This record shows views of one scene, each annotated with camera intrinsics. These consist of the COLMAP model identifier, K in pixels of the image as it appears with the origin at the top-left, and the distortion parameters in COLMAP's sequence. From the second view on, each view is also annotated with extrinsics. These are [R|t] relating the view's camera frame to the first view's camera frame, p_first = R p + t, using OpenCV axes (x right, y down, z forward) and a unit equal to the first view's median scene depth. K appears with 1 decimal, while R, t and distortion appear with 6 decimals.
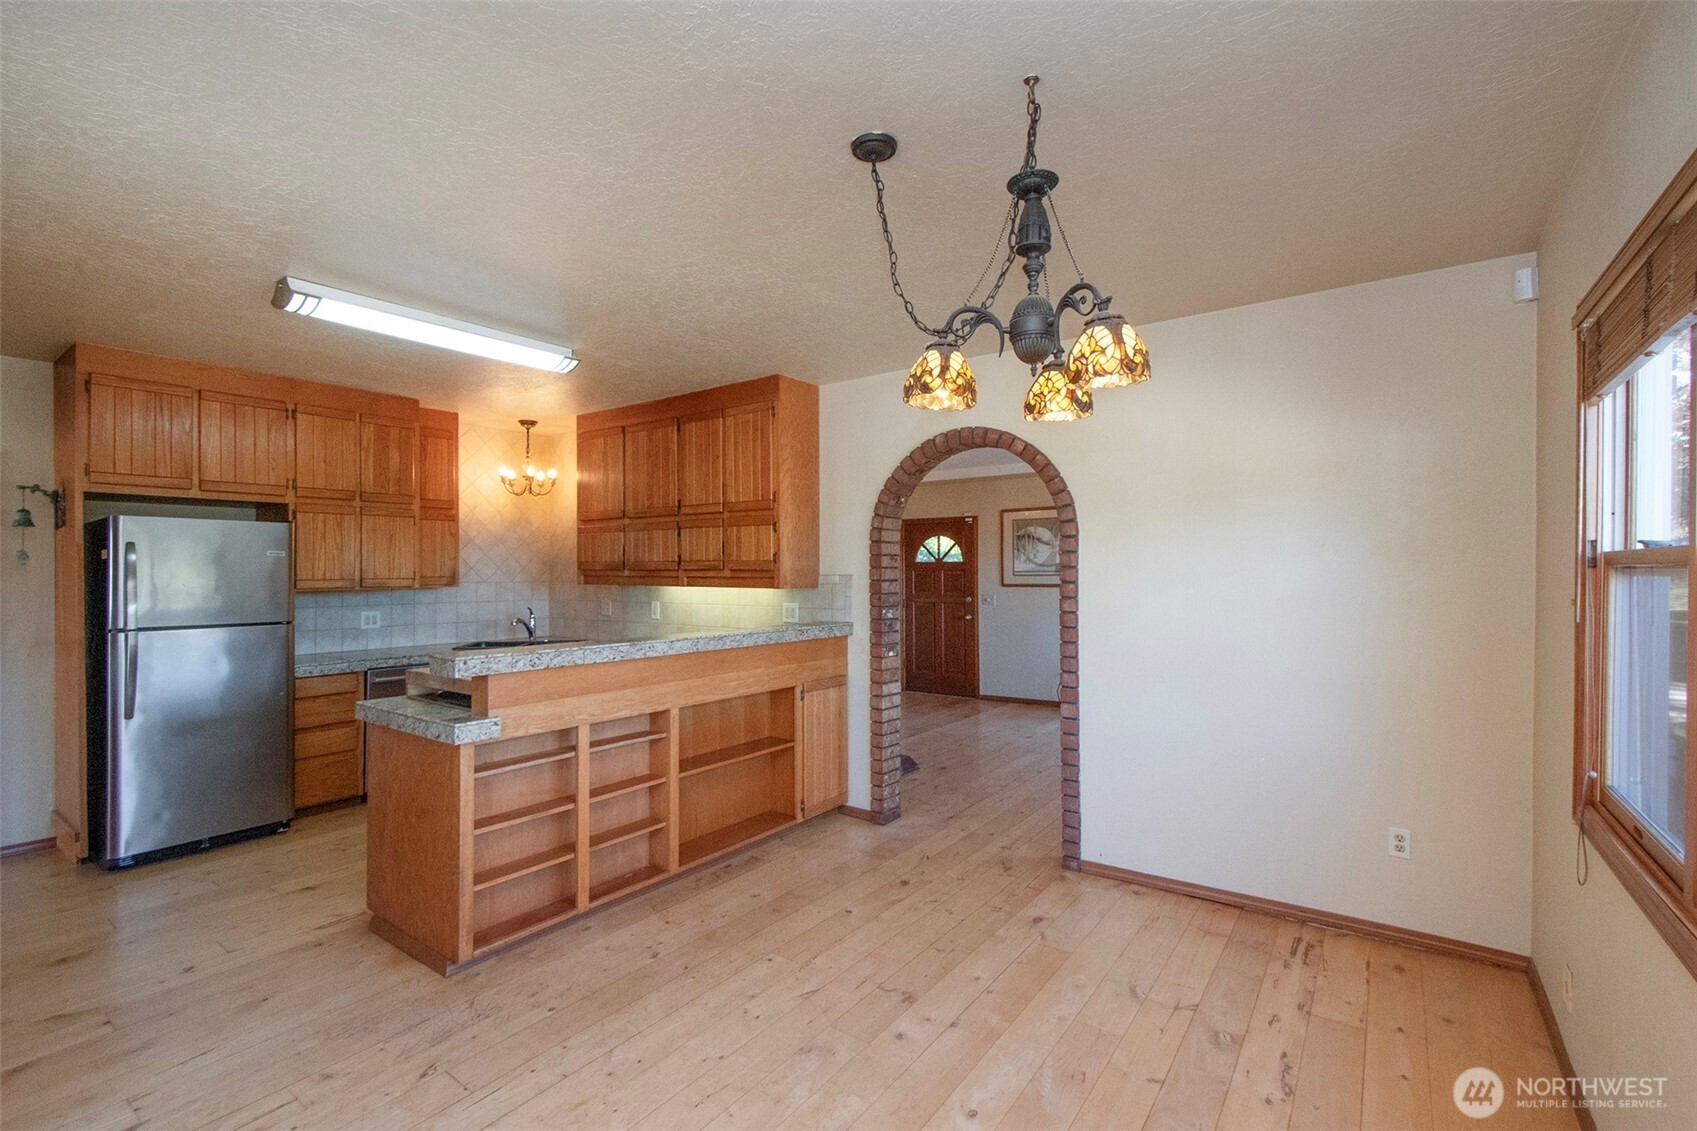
lens RADIAL K [[765.0, 0, 848.5], [0, 765.0, 565.5], [0, 0, 1]] dist [-0.001404, -0.000651]
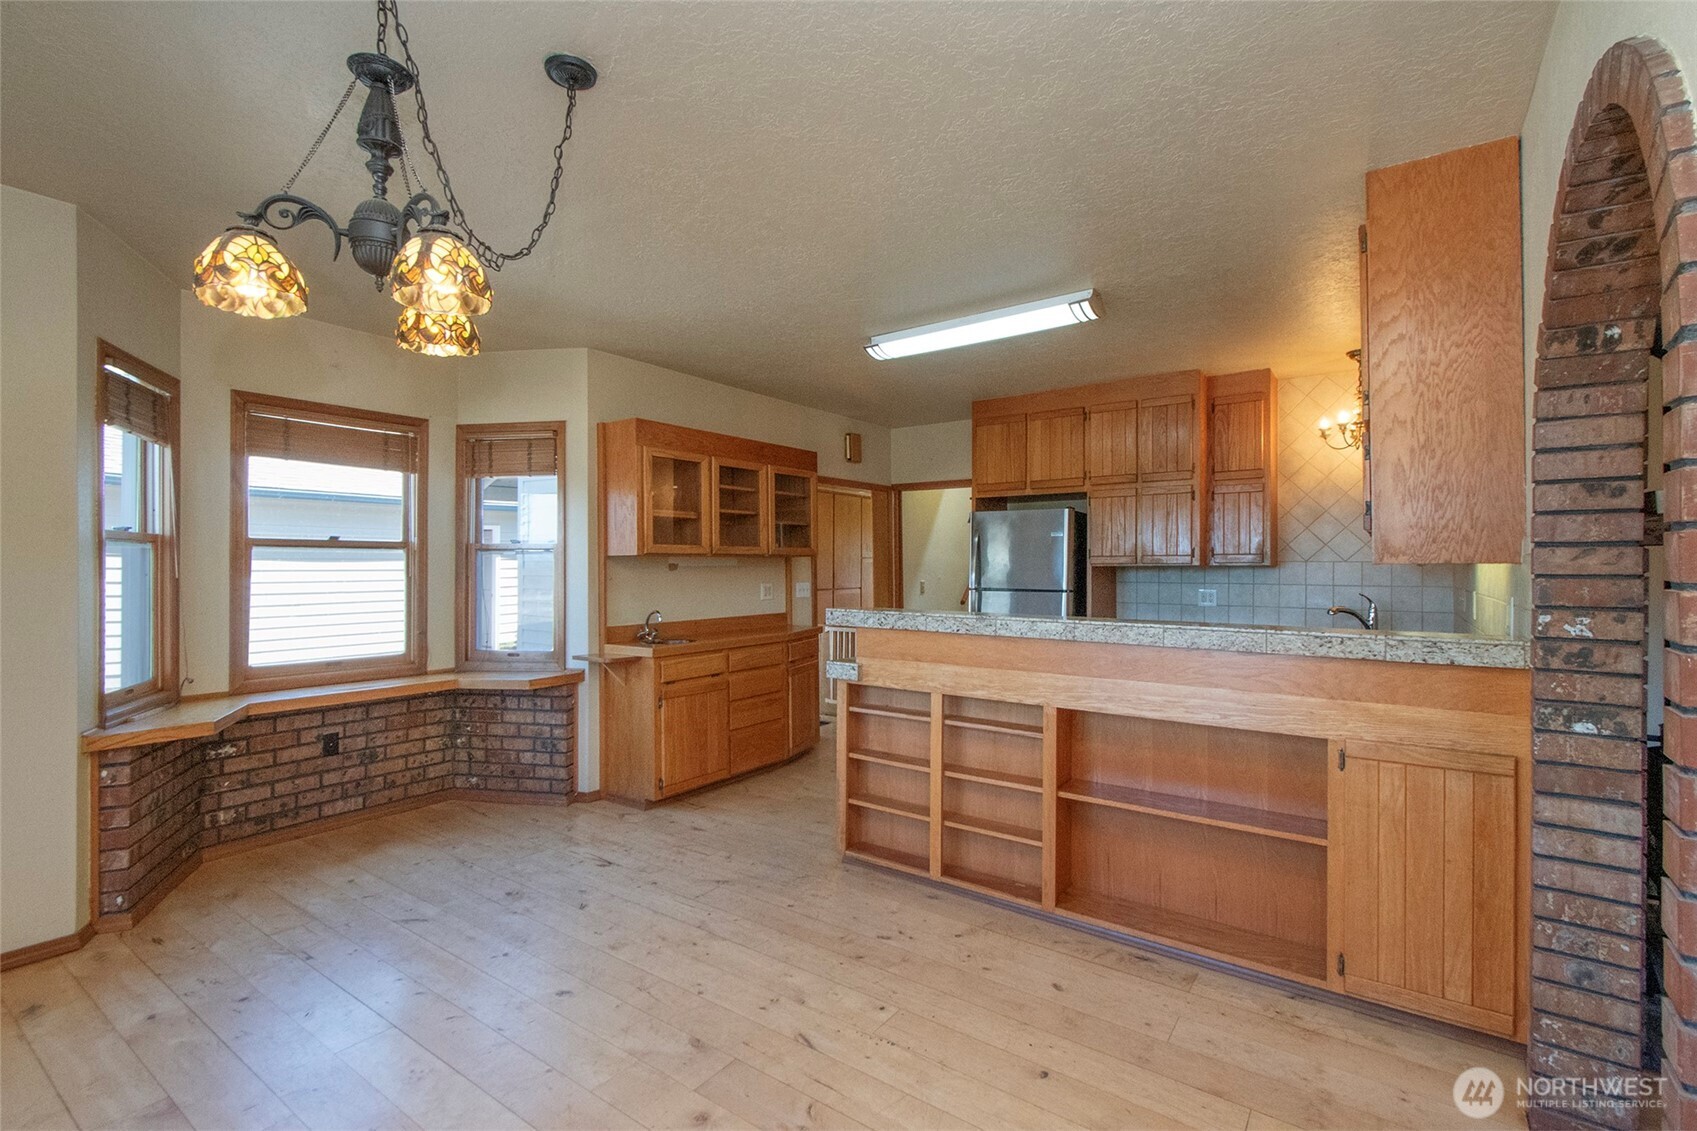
lens RADIAL K [[765.0, 0, 848.5], [0, 765.0, 565.5], [0, 0, 1]] dist [-0.001404, -0.000651]
pose [[0.004126, 0.003261, -0.999986, 0.456594], [0.004856, 0.999983, 0.003281, 0.027469], [0.999980, -0.004869, 0.004111, 0.621200]]
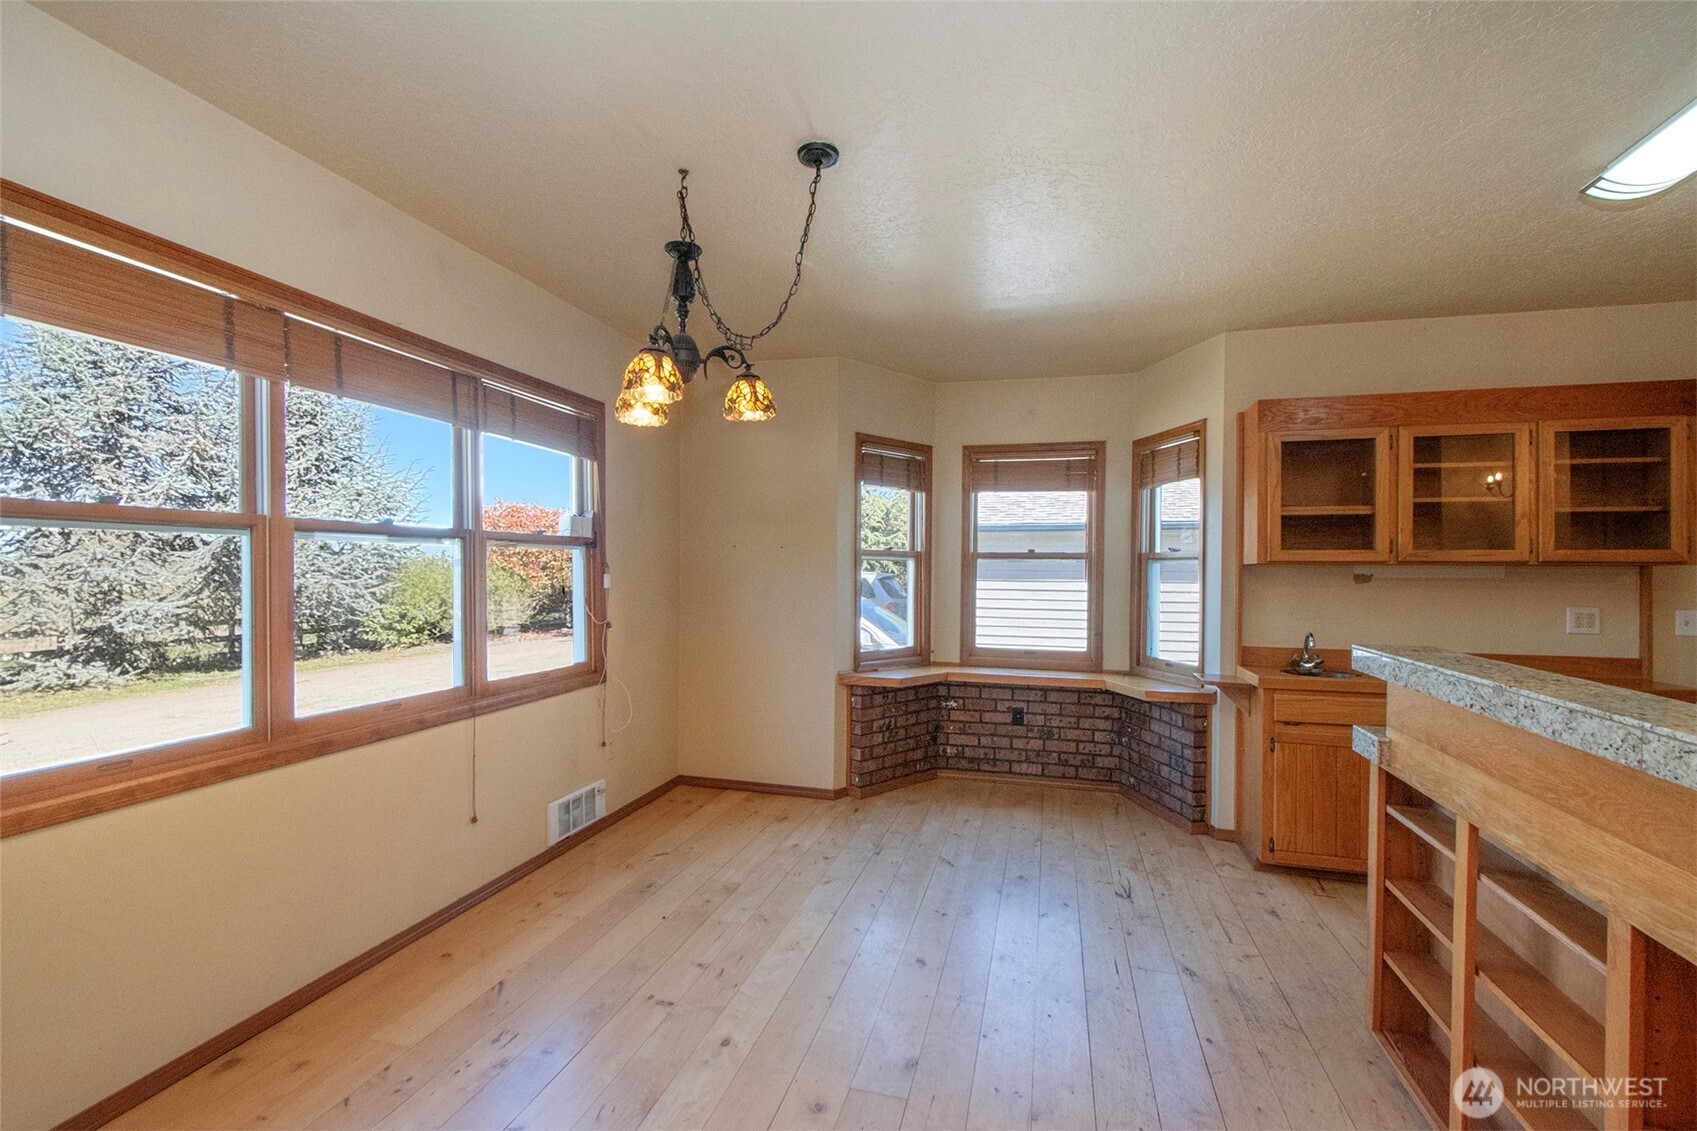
lens RADIAL K [[731.8, 0, 845.7], [0, 731.8, 571.9], [0, 0, 1]] dist [0.001207, -0.012558]
pose [[-0.942924, -0.004058, -0.332984, 0.161386], [-0.003998, 0.999992, -0.000864, 0.027380], [0.332985, 0.000516, -0.942932, 0.938927]]
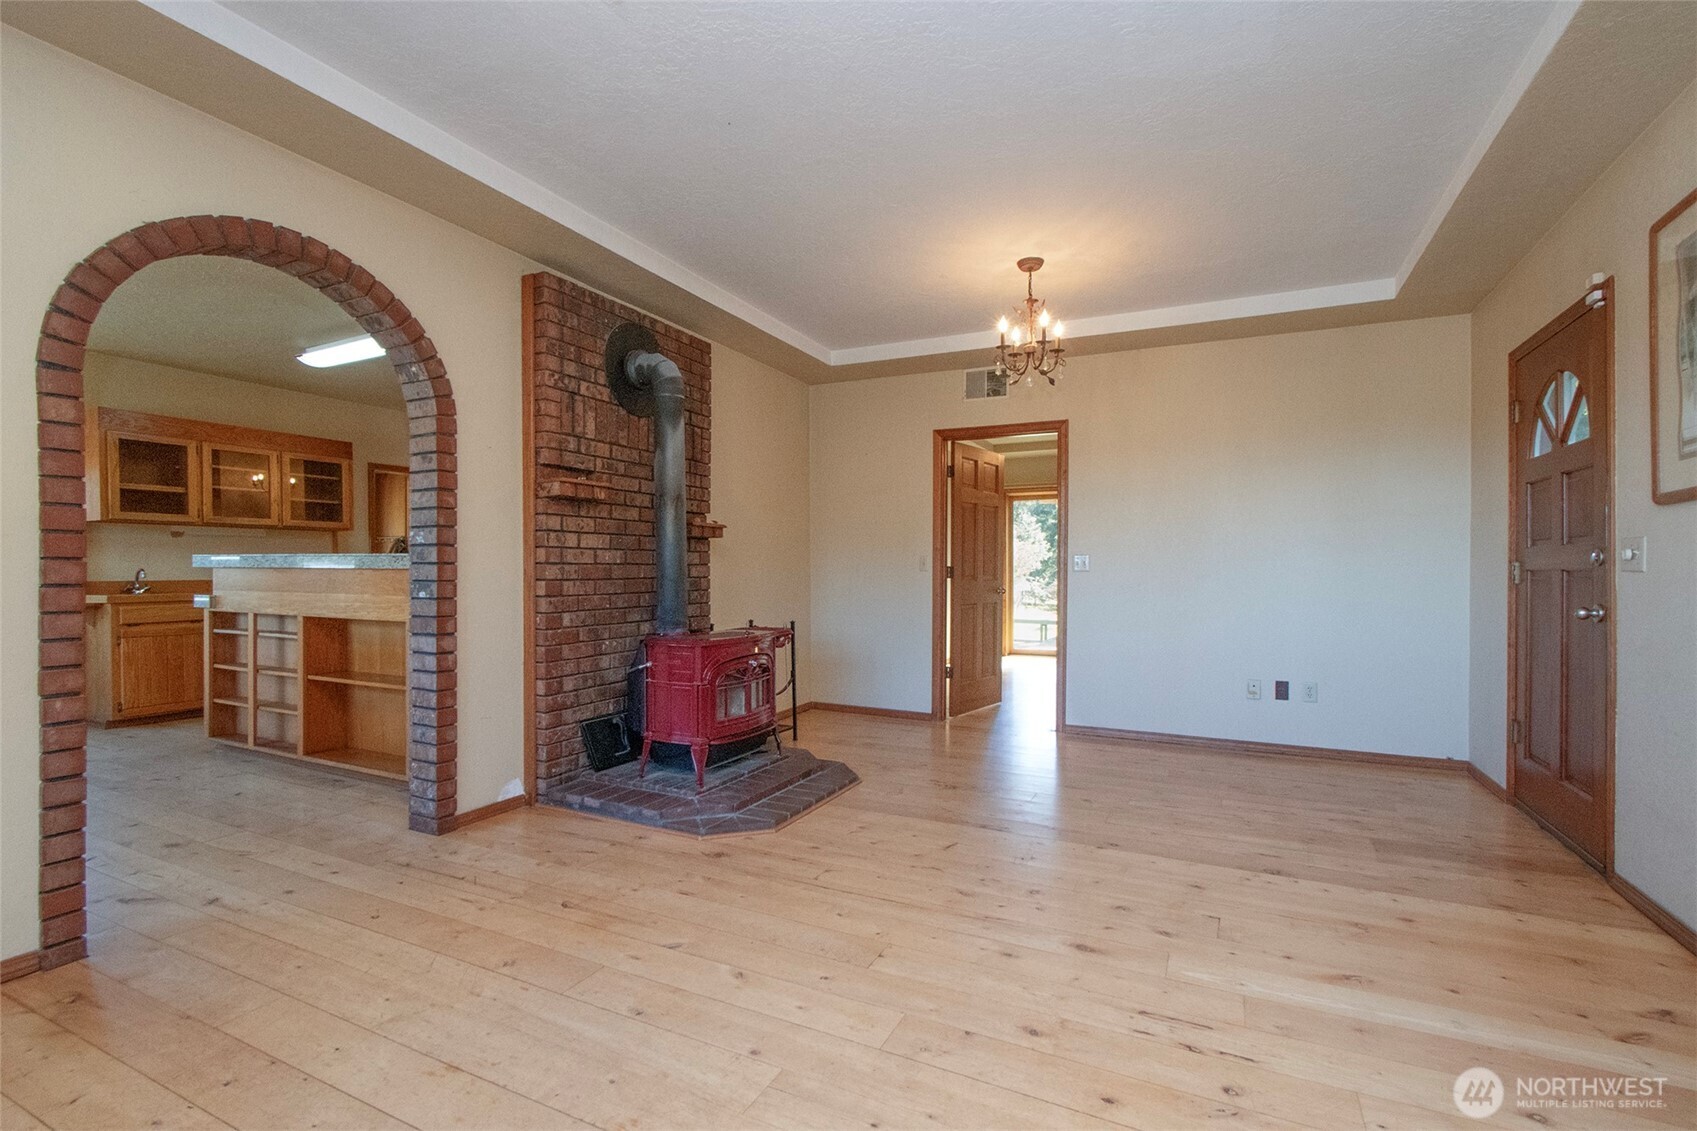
lens RADIAL K [[748.0, 0, 853.5], [0, 748.0, 572.1], [0, 0, 1]] dist [0.000925, -0.000045]
pose [[0.170740, 0.007526, -0.985287, 0.810292], [0.006124, 0.999943, 0.008699, 0.092152], [0.985297, -0.007520, 0.170684, 1.288169]]
